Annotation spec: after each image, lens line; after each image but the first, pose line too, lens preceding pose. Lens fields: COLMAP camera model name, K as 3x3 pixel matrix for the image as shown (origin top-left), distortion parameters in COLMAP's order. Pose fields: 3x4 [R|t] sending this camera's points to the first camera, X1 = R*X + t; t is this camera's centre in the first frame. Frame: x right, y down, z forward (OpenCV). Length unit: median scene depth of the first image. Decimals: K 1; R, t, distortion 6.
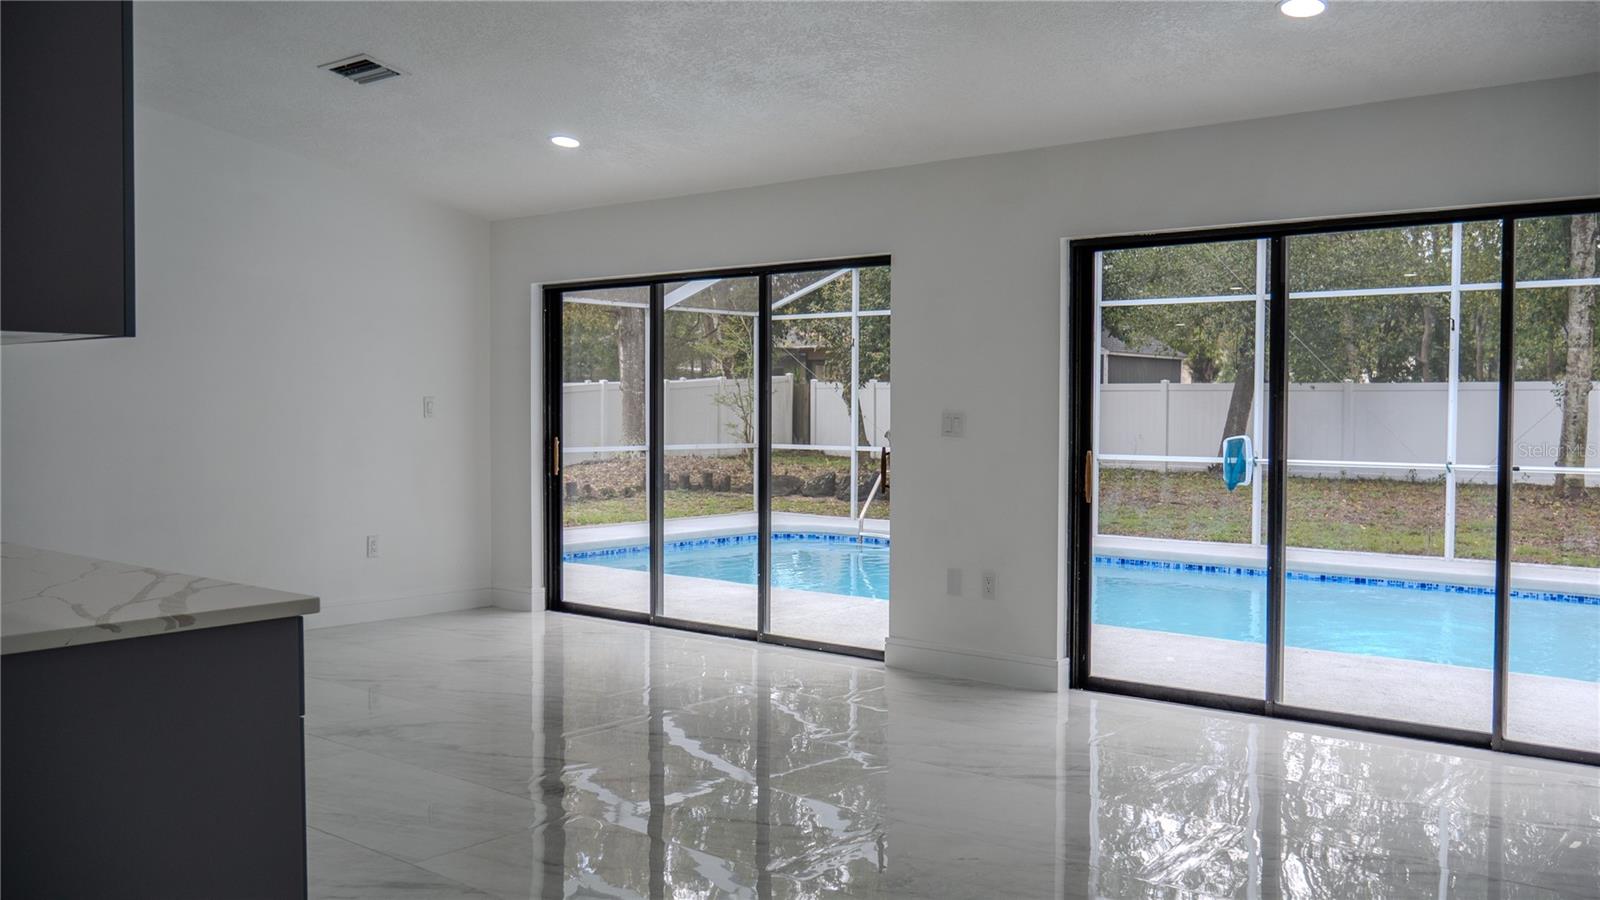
lens RADIAL K [[1349.4, 0, 800.0], [0, 1349.4, 450.0], [0, 0, 1]] dist [-0.014066, -0.004340]
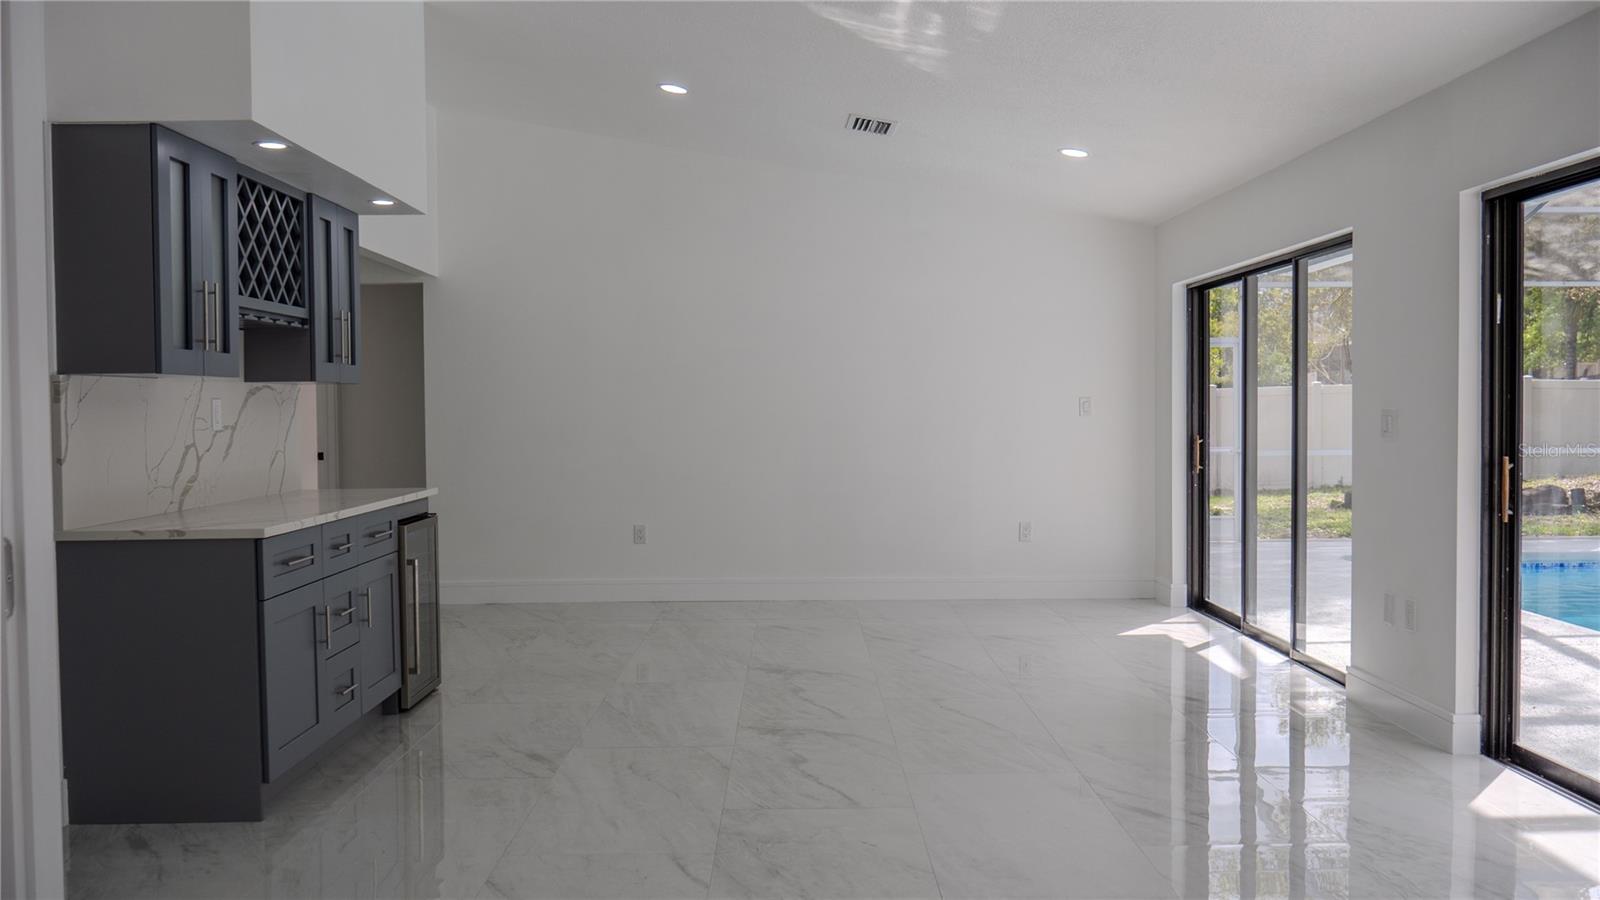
lens RADIAL K [[1349.4, 0, 800.0], [0, 1349.4, 450.0], [0, 0, 1]] dist [-0.014066, -0.004340]
pose [[0.654486, 0.015373, -0.755918, 0.487662], [-0.014540, 0.999864, 0.007745, -0.002495], [0.755934, 0.005922, 0.654621, 0.161323]]
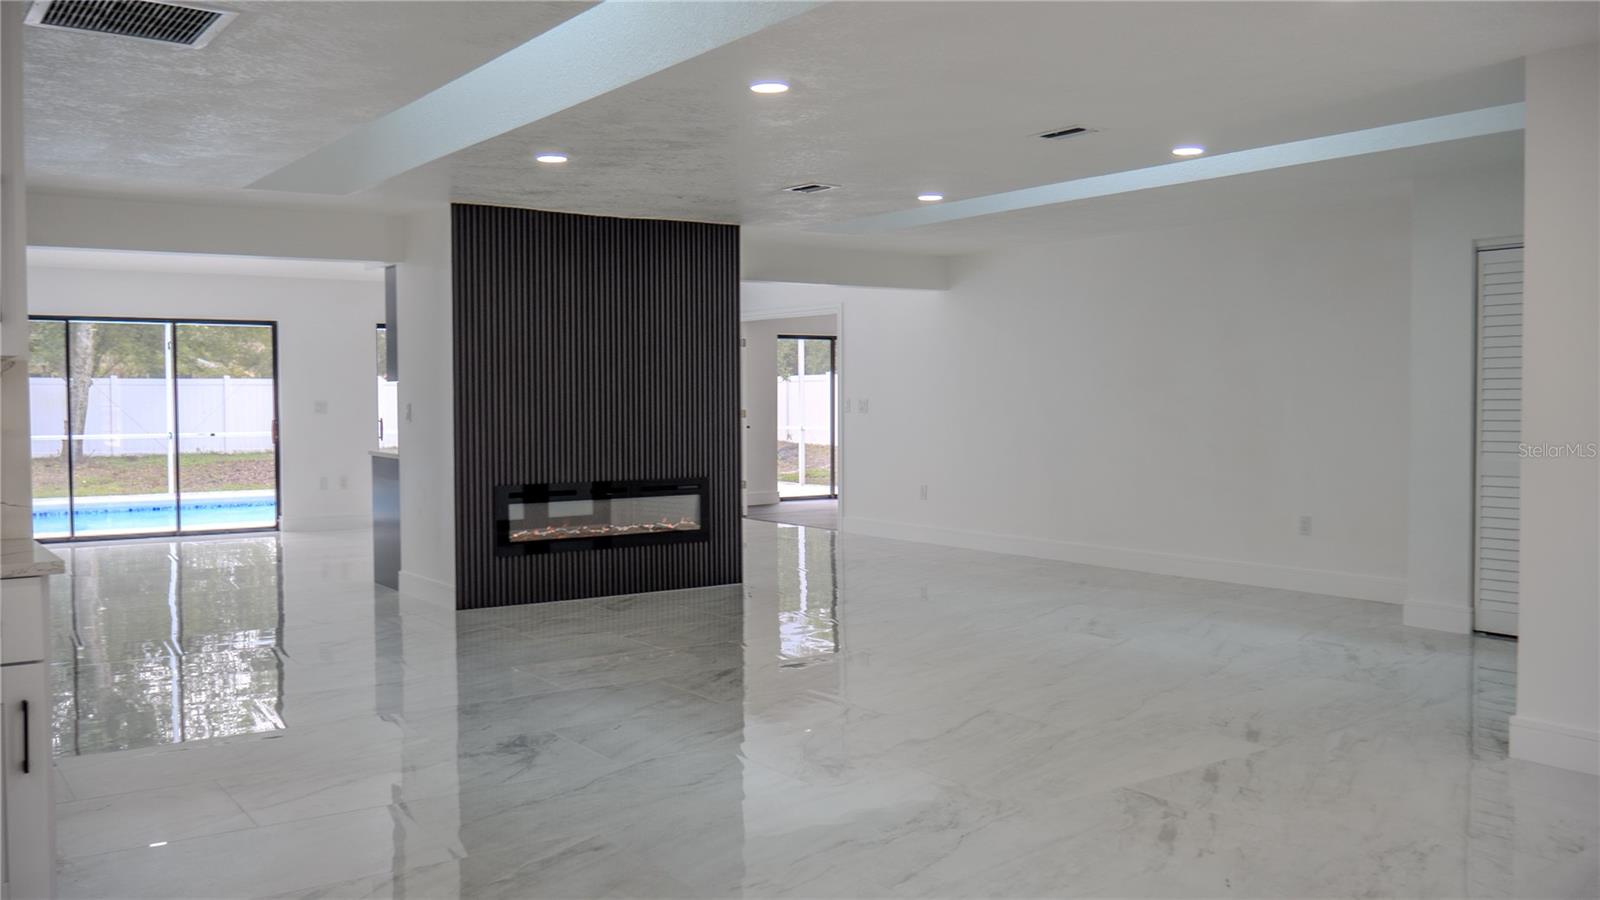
lens RADIAL K [[1349.4, 0, 800.0], [0, 1349.4, 450.0], [0, 0, 1]] dist [-0.014066, -0.004340]
pose [[0.246779, -0.045568, 0.968000, -1.618073], [0.037960, 0.998582, 0.037331, -0.001898], [-0.968328, 0.027533, 0.248159, -0.203634]]
